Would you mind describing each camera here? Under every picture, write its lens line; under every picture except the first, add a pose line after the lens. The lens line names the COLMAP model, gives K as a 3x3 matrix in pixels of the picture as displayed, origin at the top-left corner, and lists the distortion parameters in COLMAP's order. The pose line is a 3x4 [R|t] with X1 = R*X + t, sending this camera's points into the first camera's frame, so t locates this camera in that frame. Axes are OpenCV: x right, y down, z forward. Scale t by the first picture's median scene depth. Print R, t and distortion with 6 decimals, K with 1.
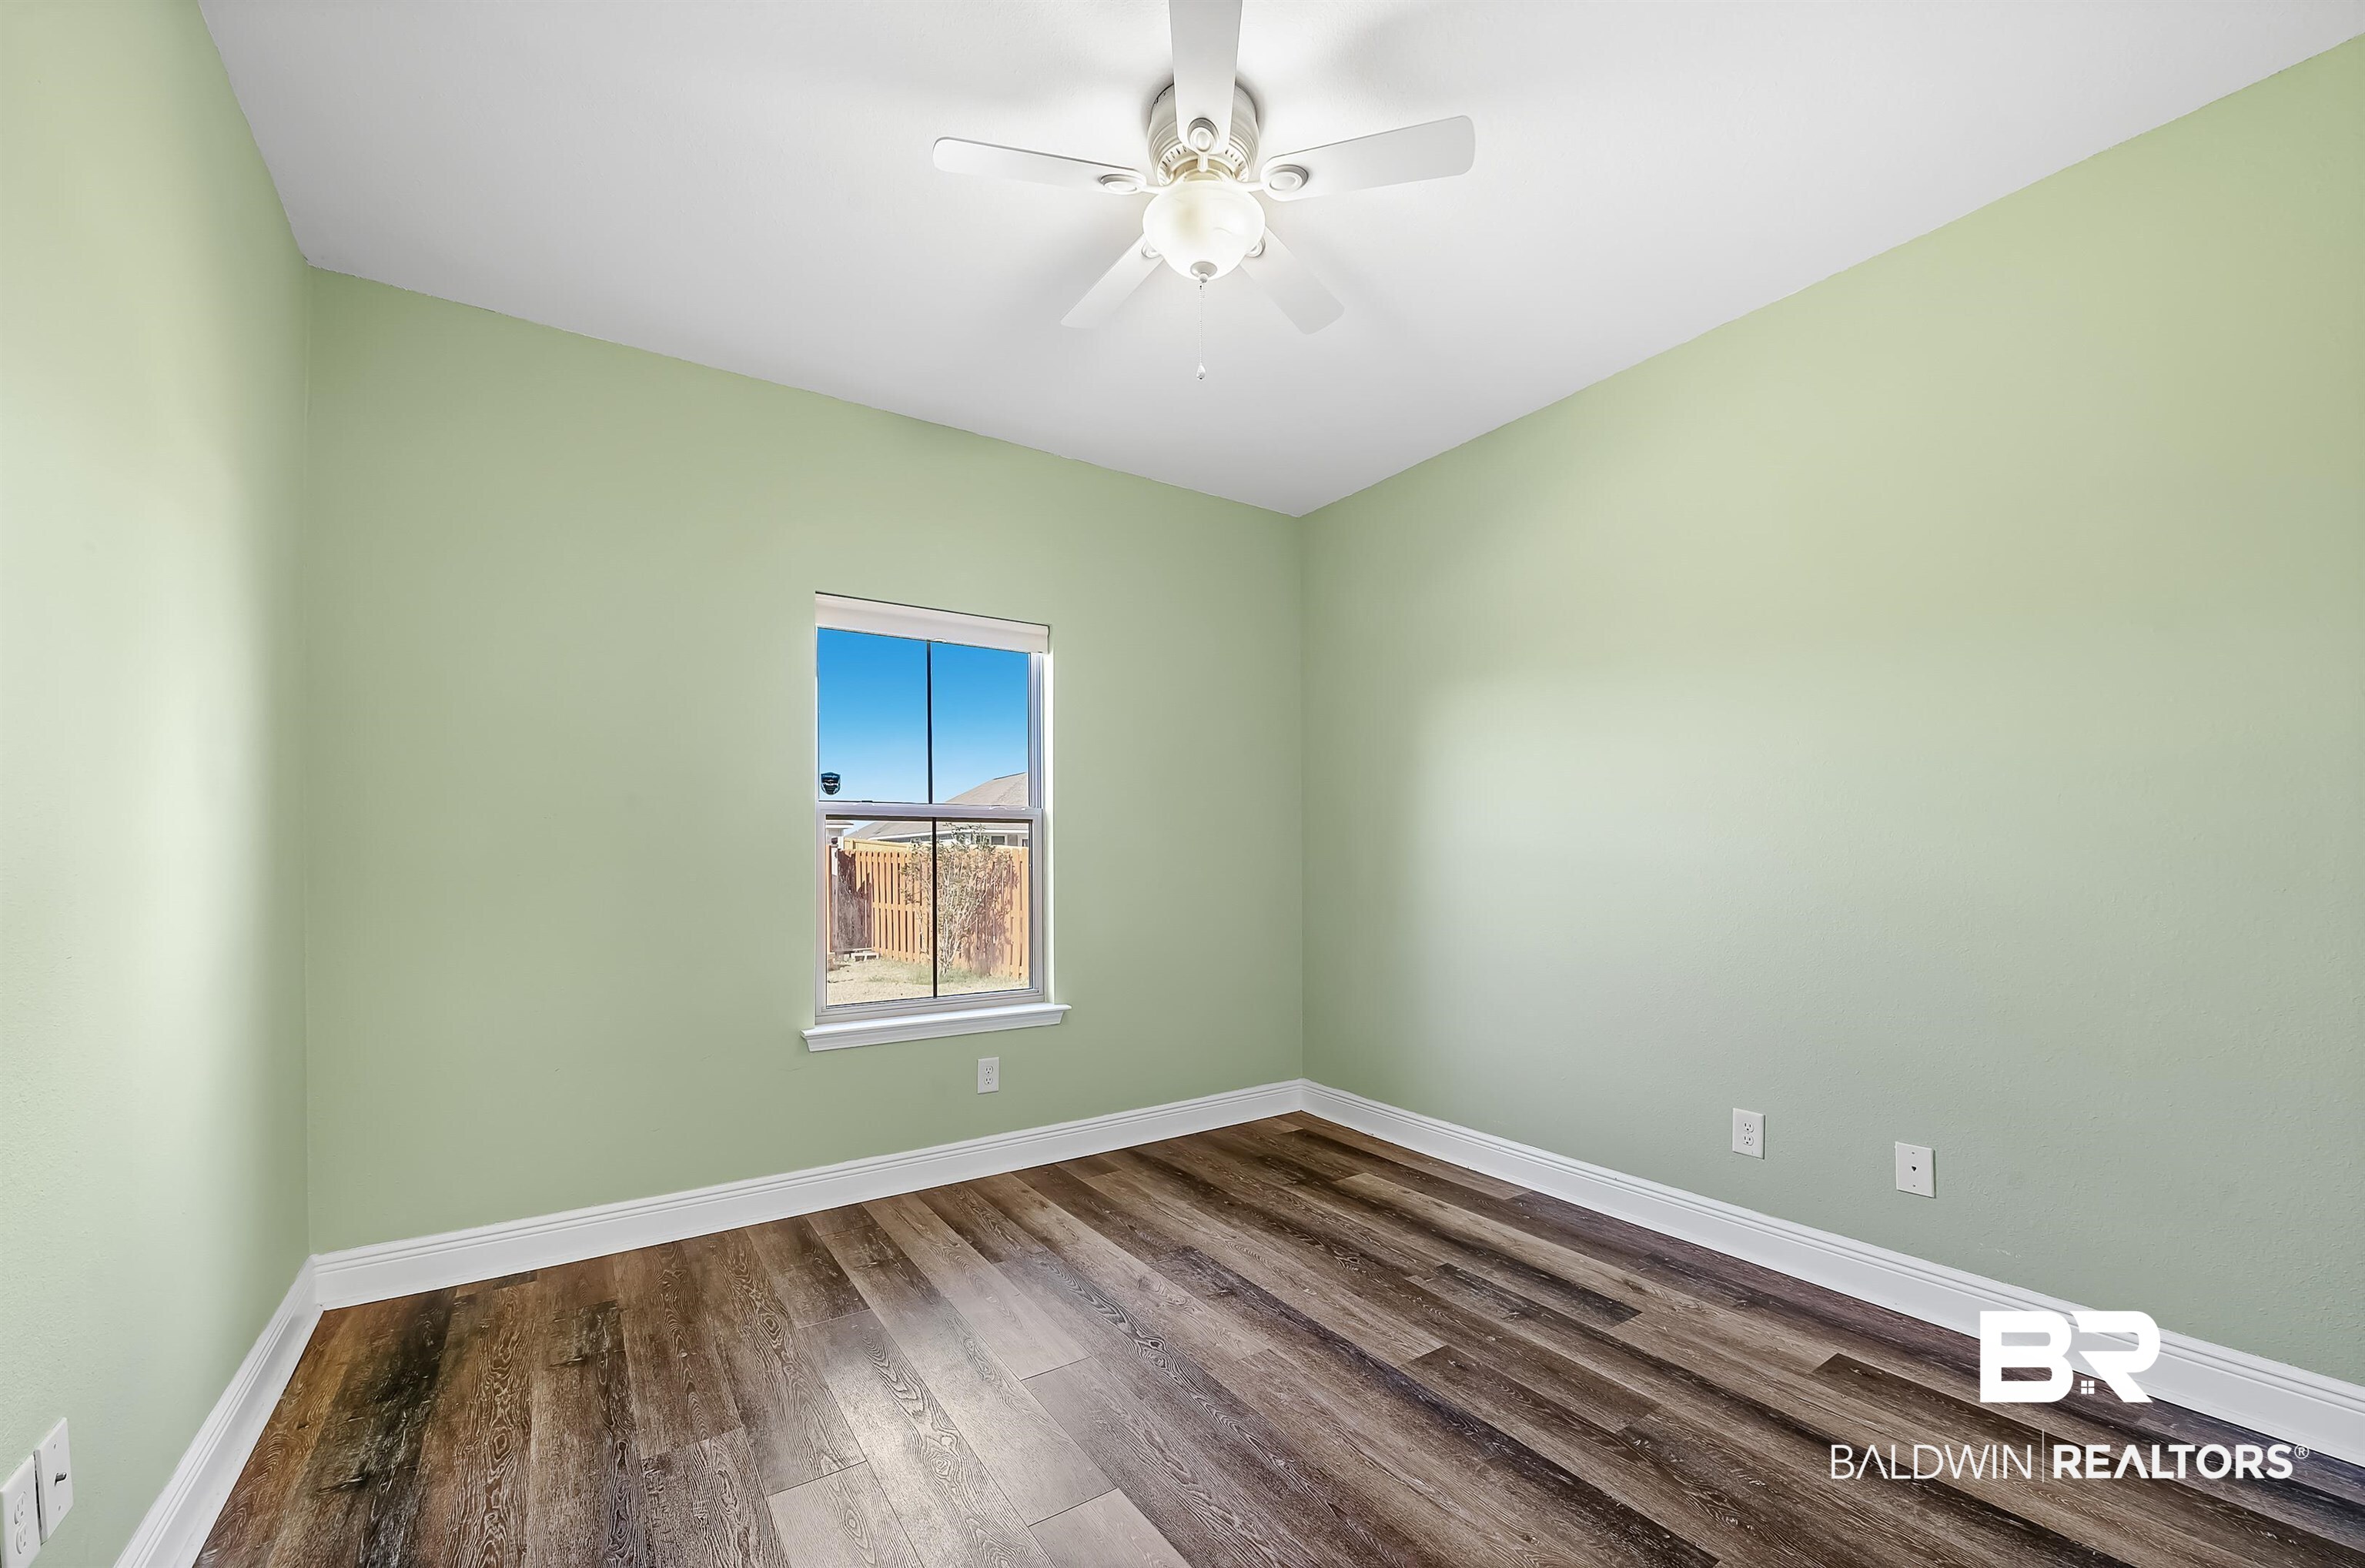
lens RADIAL K [[945.7, 0, 1196.0], [0, 945.7, 864.2], [0, 0, 1]] dist [-0.009612, 0.000433]
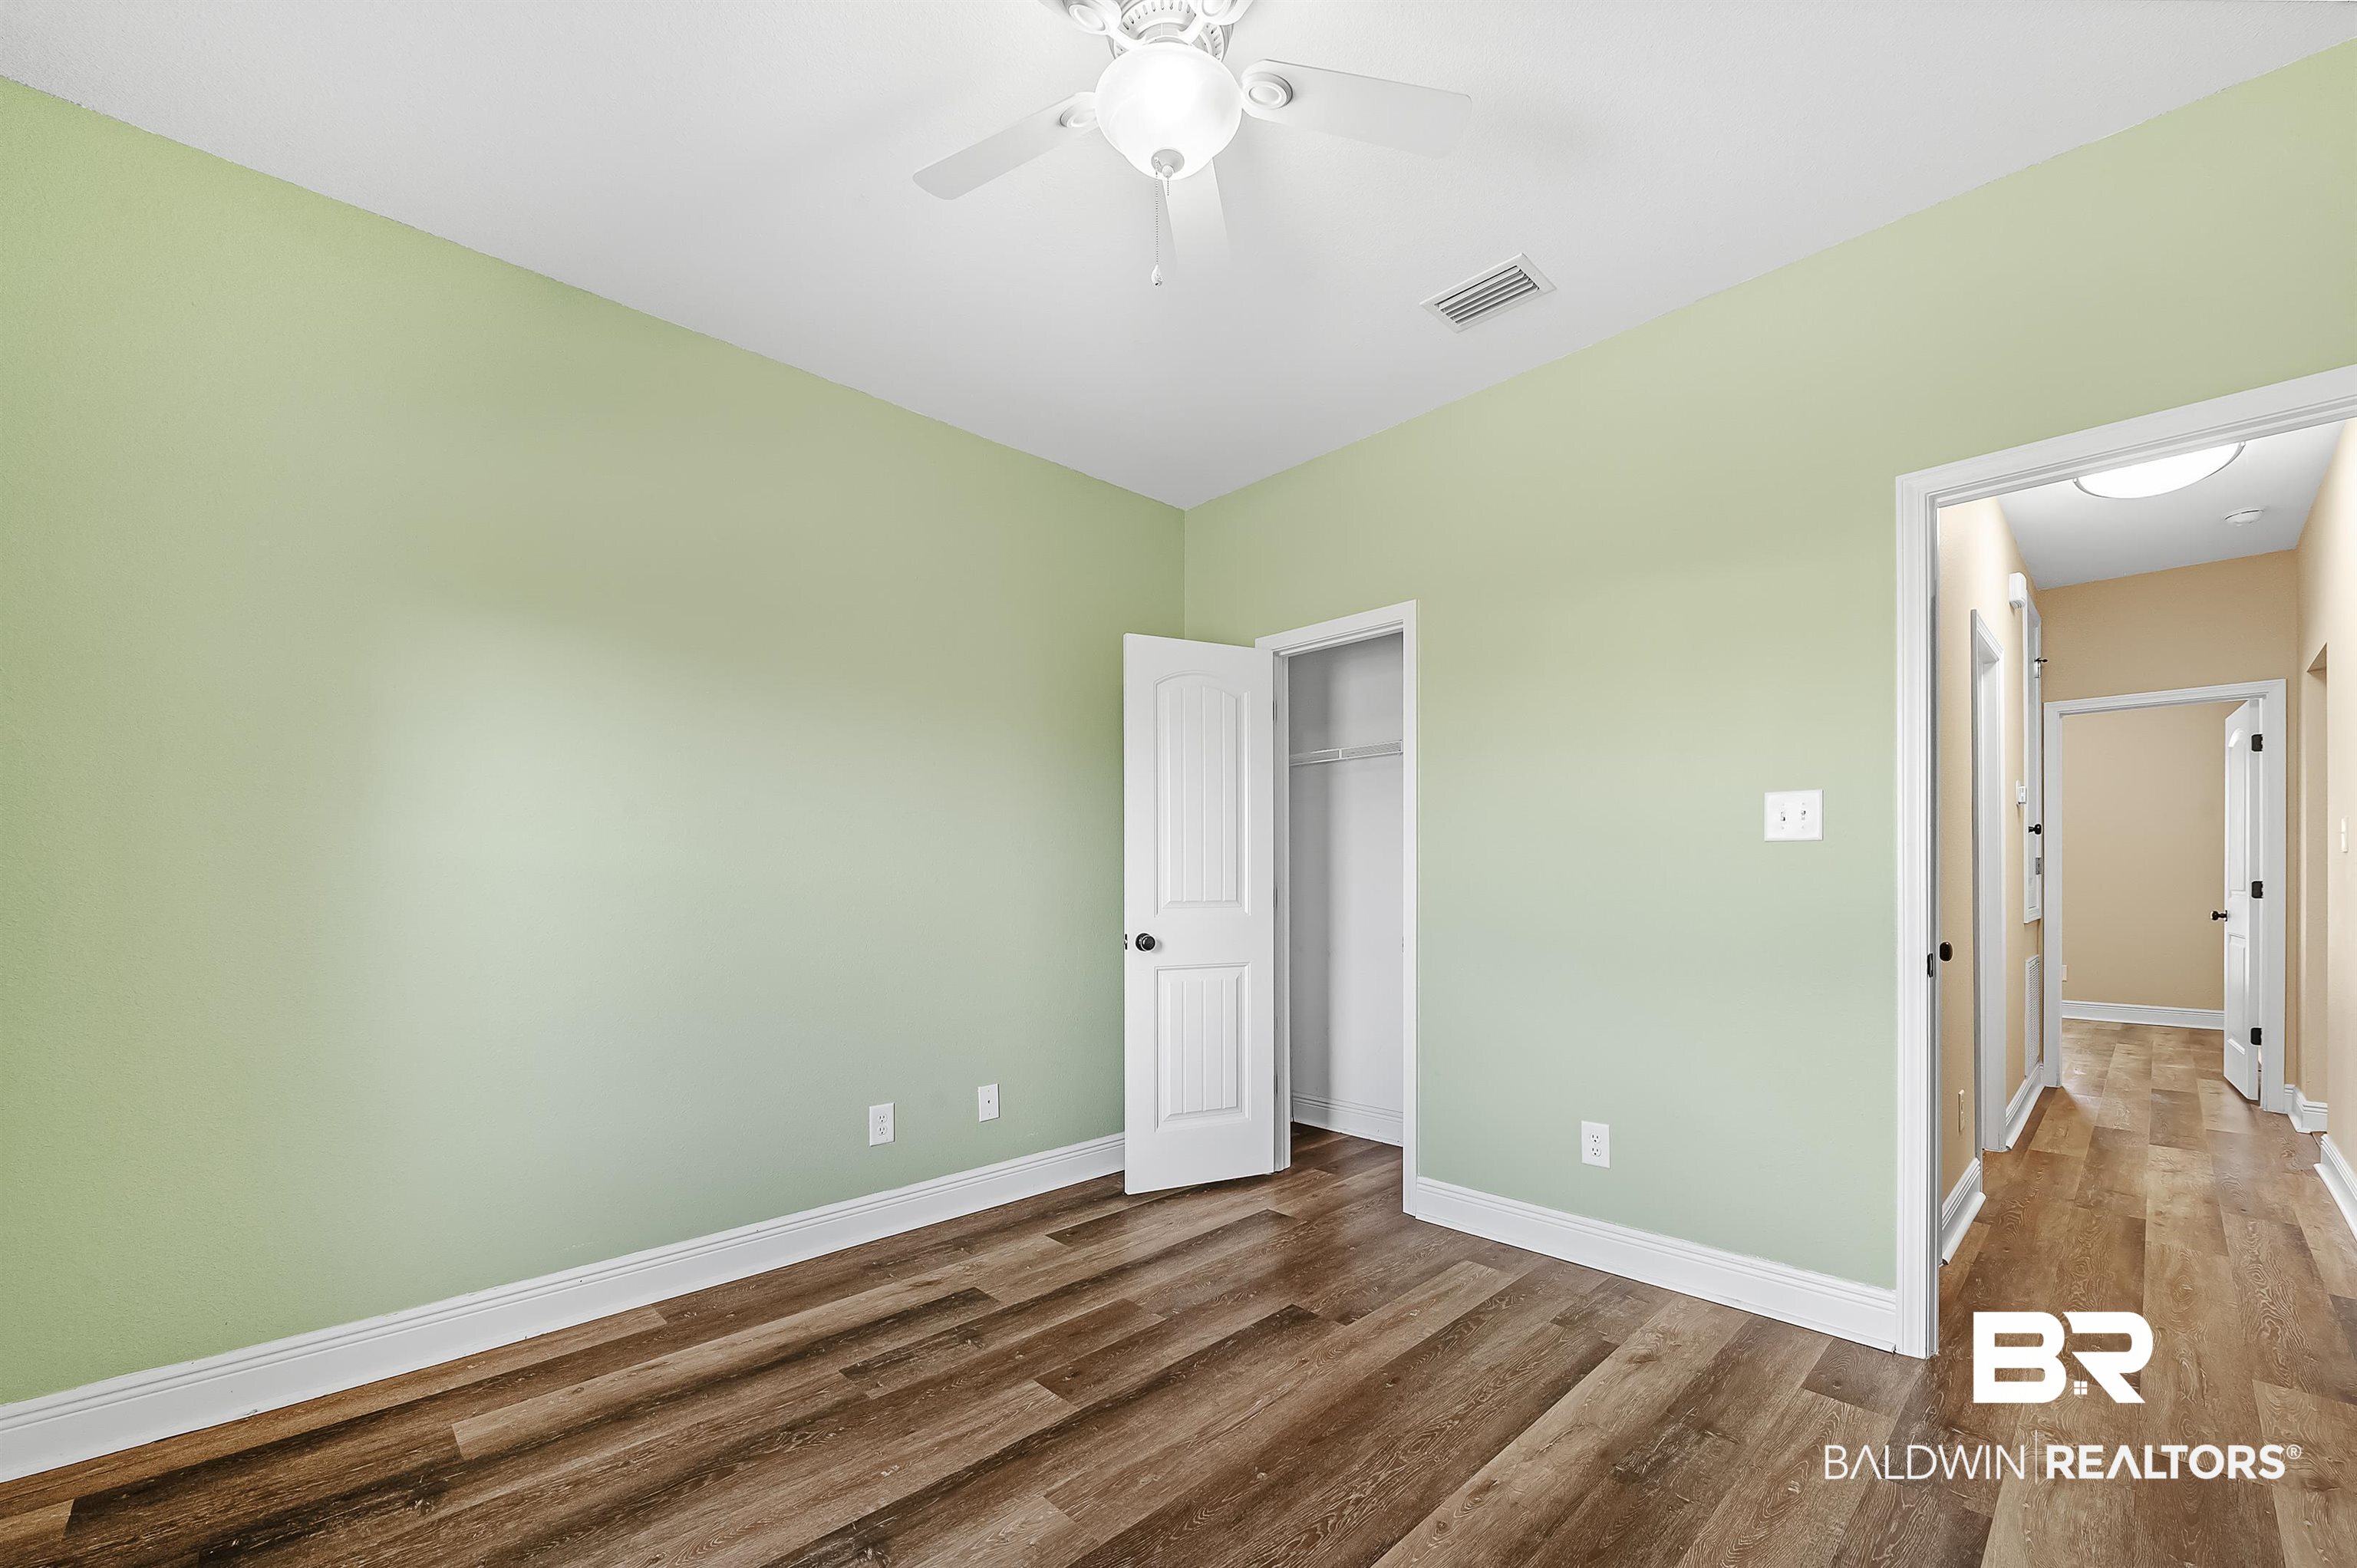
lens RADIAL K [[942.5, 0, 1193.1], [0, 942.5, 879.9], [0, 0, 1]] dist [-0.009612, 0.000433]
pose [[-0.173792, 0.004212, 0.984773, -0.641838], [0.012038, 0.999925, -0.002153, -0.001000], [-0.984709, 0.011480, -0.173830, 0.893261]]
